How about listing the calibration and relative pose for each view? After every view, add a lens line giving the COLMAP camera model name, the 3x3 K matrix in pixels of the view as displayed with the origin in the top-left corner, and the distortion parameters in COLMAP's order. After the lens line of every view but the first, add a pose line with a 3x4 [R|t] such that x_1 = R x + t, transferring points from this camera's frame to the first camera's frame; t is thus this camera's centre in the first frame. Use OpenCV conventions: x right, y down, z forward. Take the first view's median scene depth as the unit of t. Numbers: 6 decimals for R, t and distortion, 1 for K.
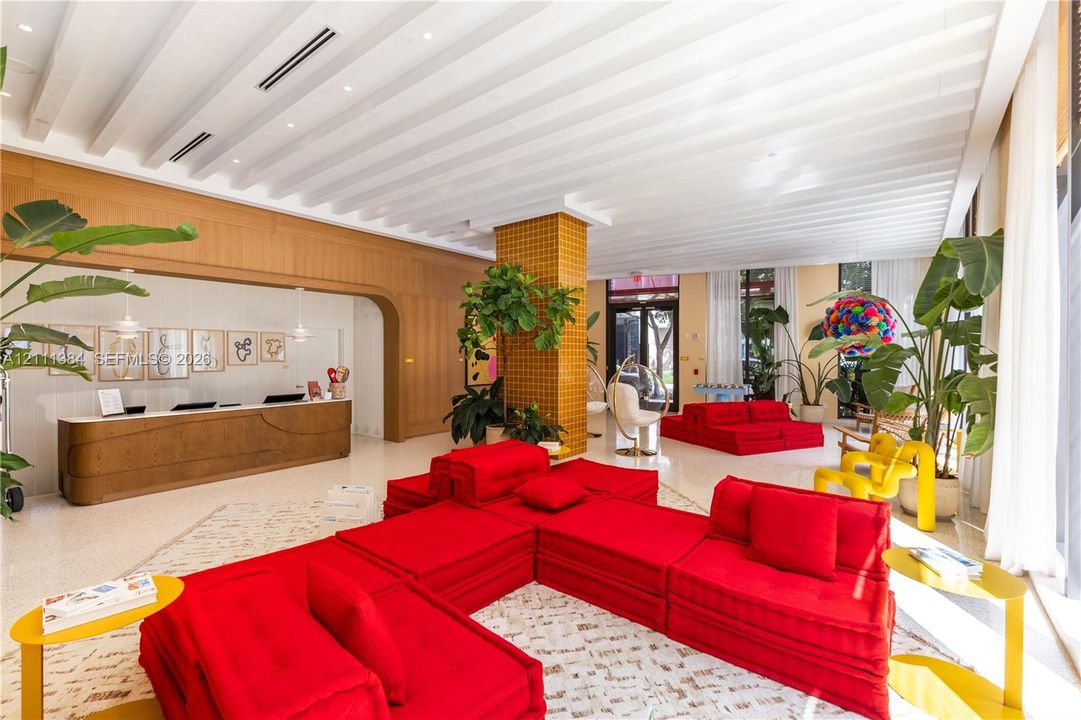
lens RADIAL K [[472.2, 0, 540.2], [0, 472.2, 351.2], [0, 0, 1]] dist [0.002535, 0.000029]
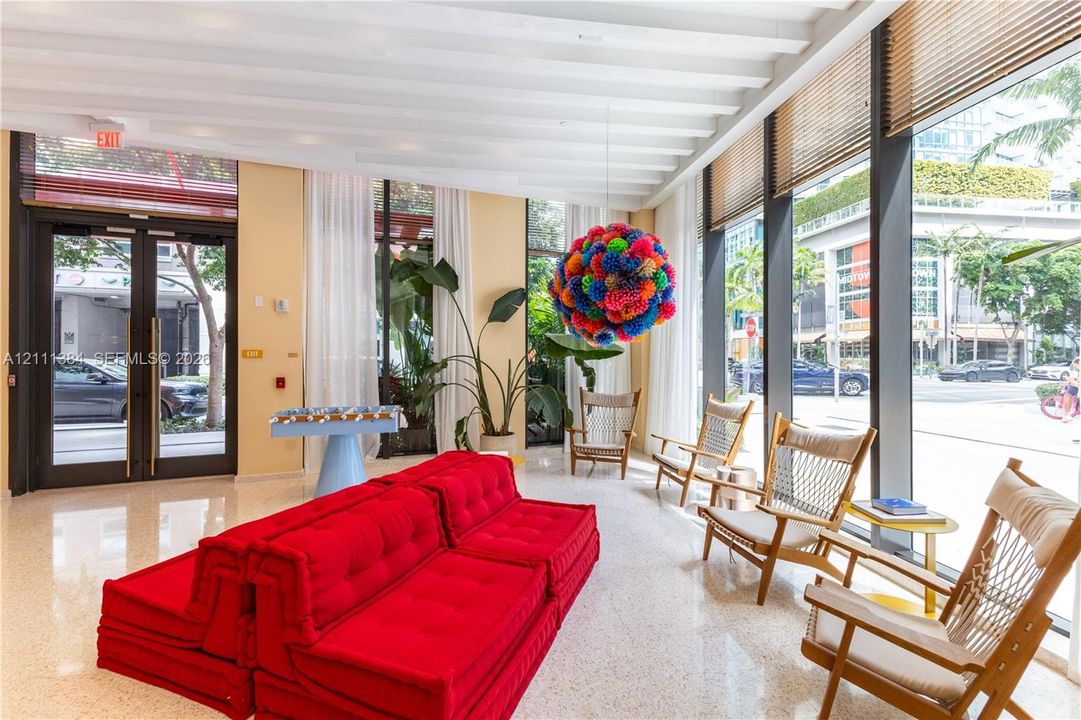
lens RADIAL K [[472.2, 0, 540.2], [0, 472.2, 351.2], [0, 0, 1]] dist [0.002535, 0.000029]
pose [[0.699467, -0.001849, 0.714663, 0.190104], [0.005182, 0.999983, -0.002485, 0.015023], [-0.714646, 0.005441, 0.699465, 0.531558]]
